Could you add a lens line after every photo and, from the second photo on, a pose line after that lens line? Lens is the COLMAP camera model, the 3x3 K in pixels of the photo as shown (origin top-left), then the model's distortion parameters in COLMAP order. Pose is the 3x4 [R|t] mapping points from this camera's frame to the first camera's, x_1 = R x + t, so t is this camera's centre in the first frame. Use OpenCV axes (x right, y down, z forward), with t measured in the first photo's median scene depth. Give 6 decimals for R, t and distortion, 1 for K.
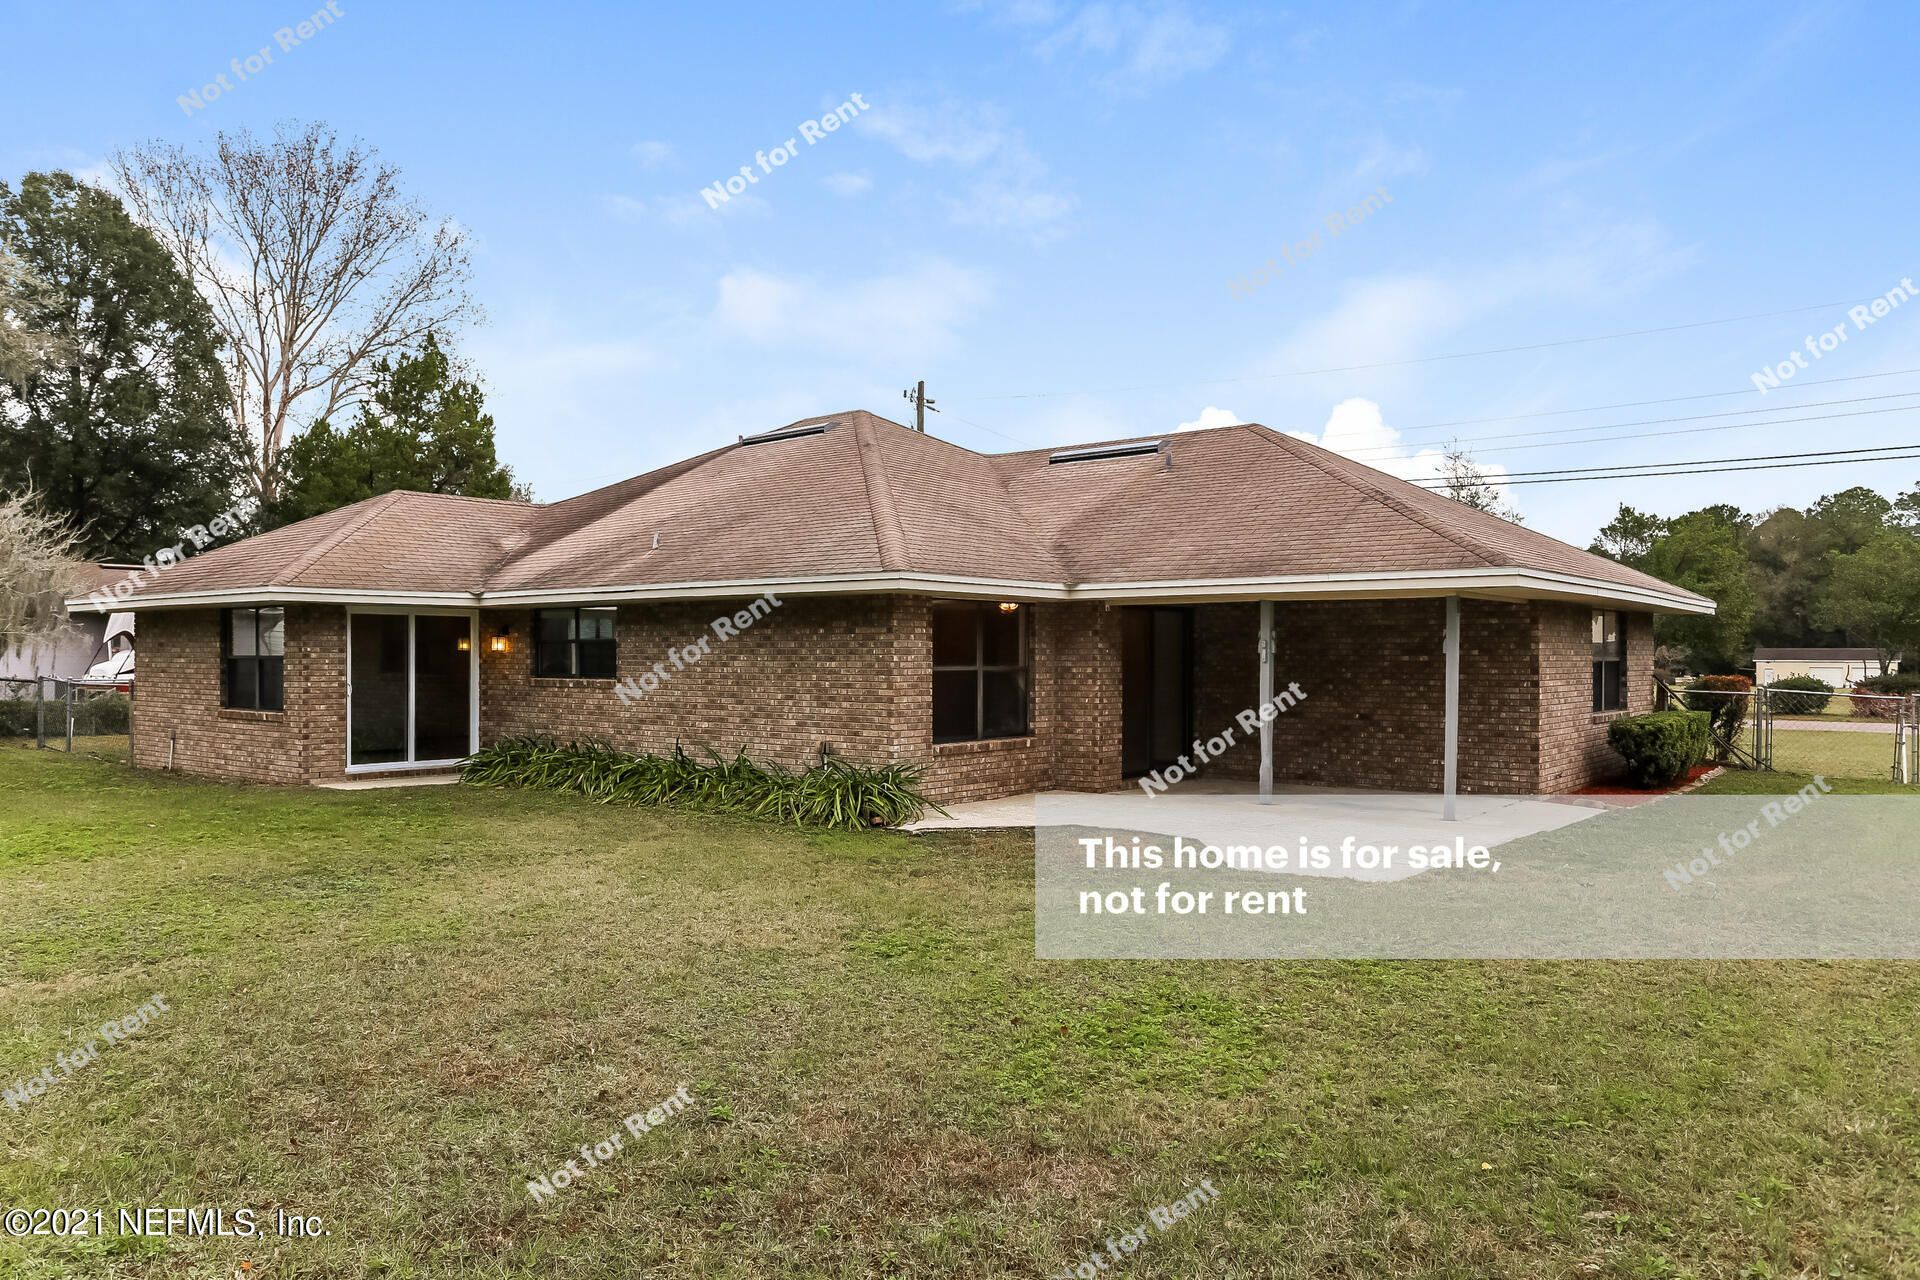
lens RADIAL K [[1354.8, 0, 960.0], [0, 1354.8, 640.0], [0, 0, 1]] dist [-0.005901, 0.000518]
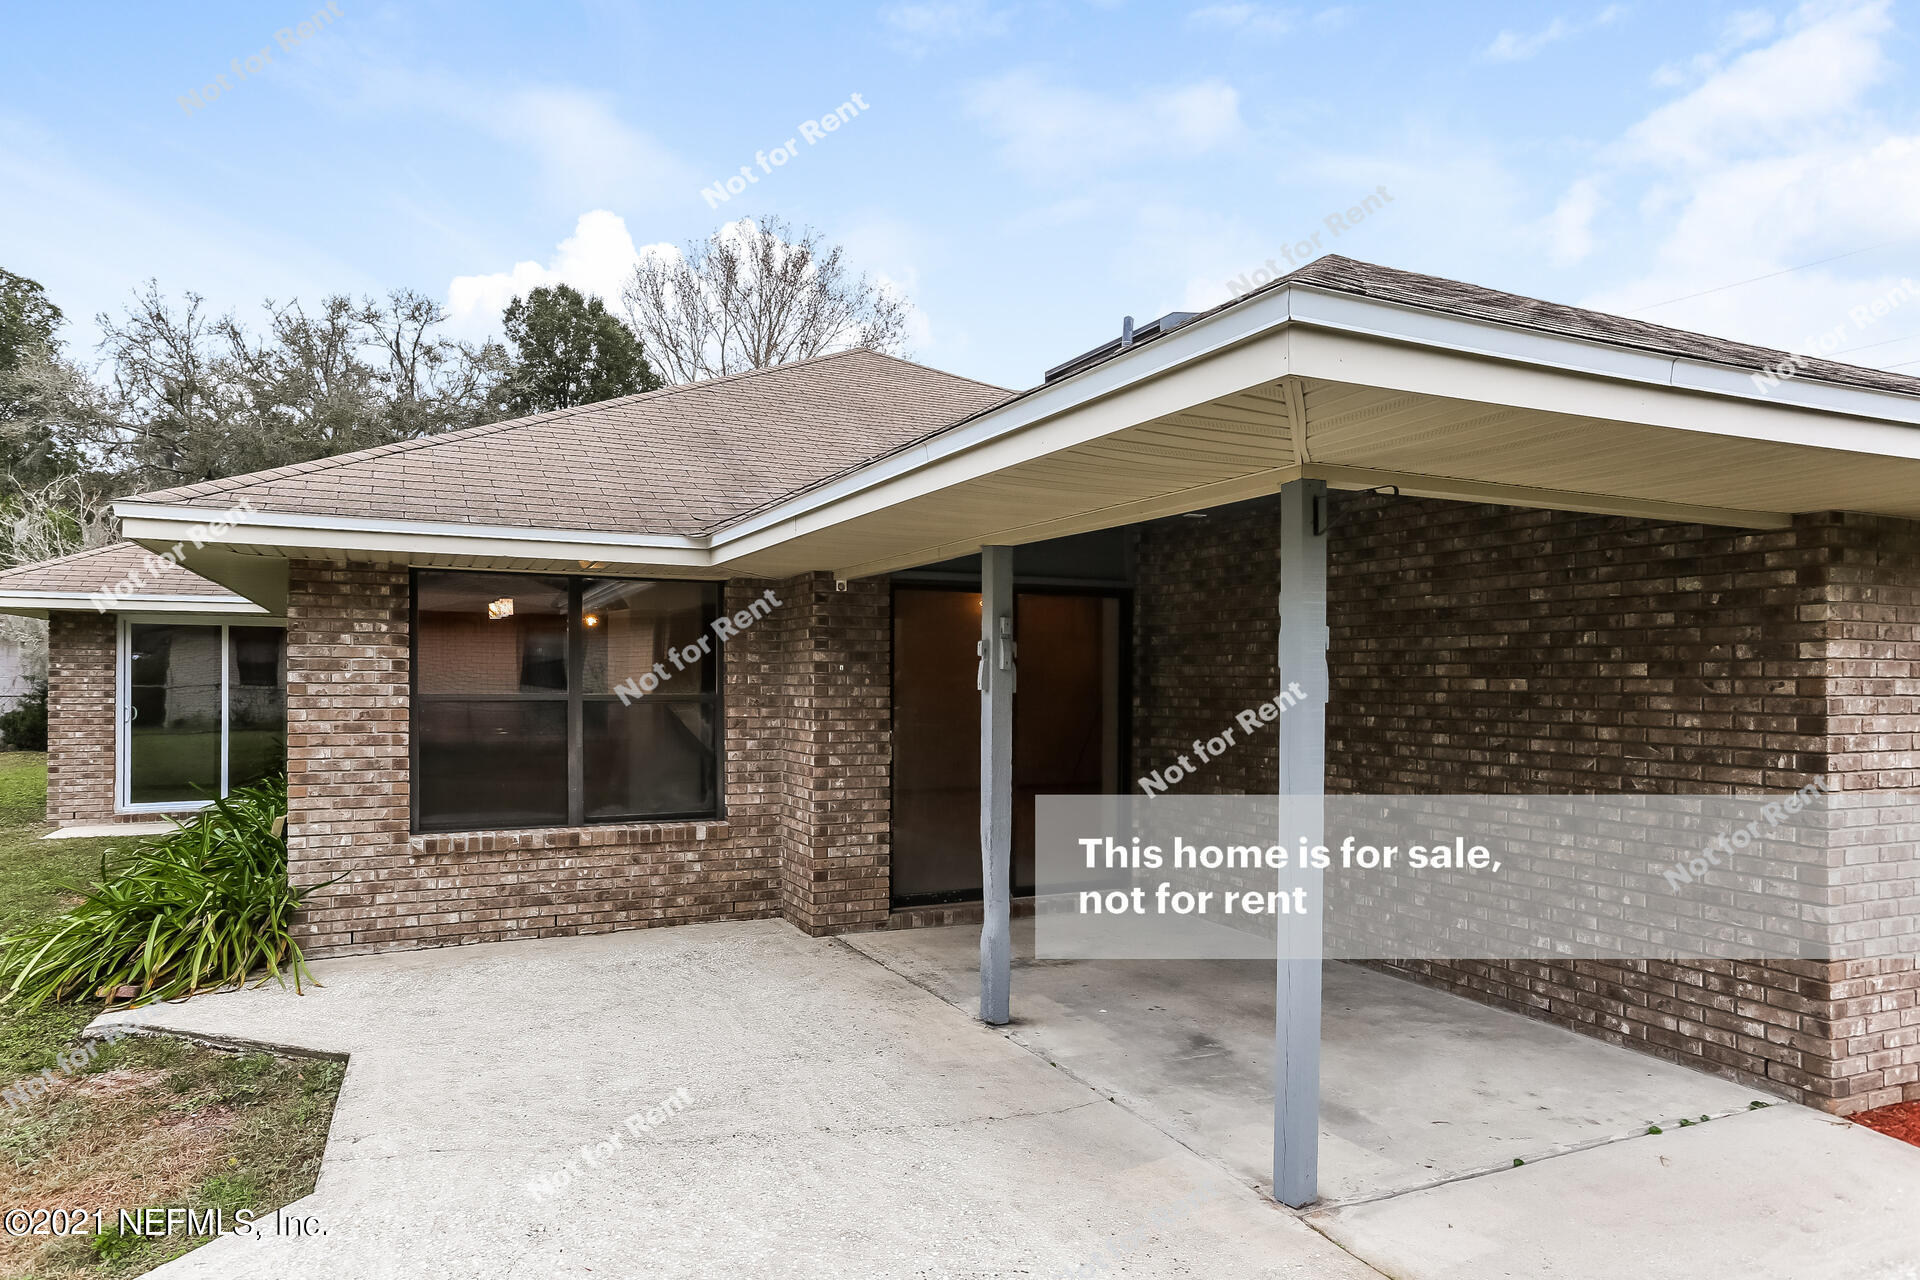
lens RADIAL K [[1147.7, 0, 956.1], [0, 1147.7, 665.7], [0, 0, 1]] dist [-0.002788, 0.042484]
pose [[0.892151, -0.000995, -0.451736, 0.356367], [0.000266, 0.999999, -0.001678, 0.008505], [0.451737, 0.001377, 0.892150, 0.628104]]
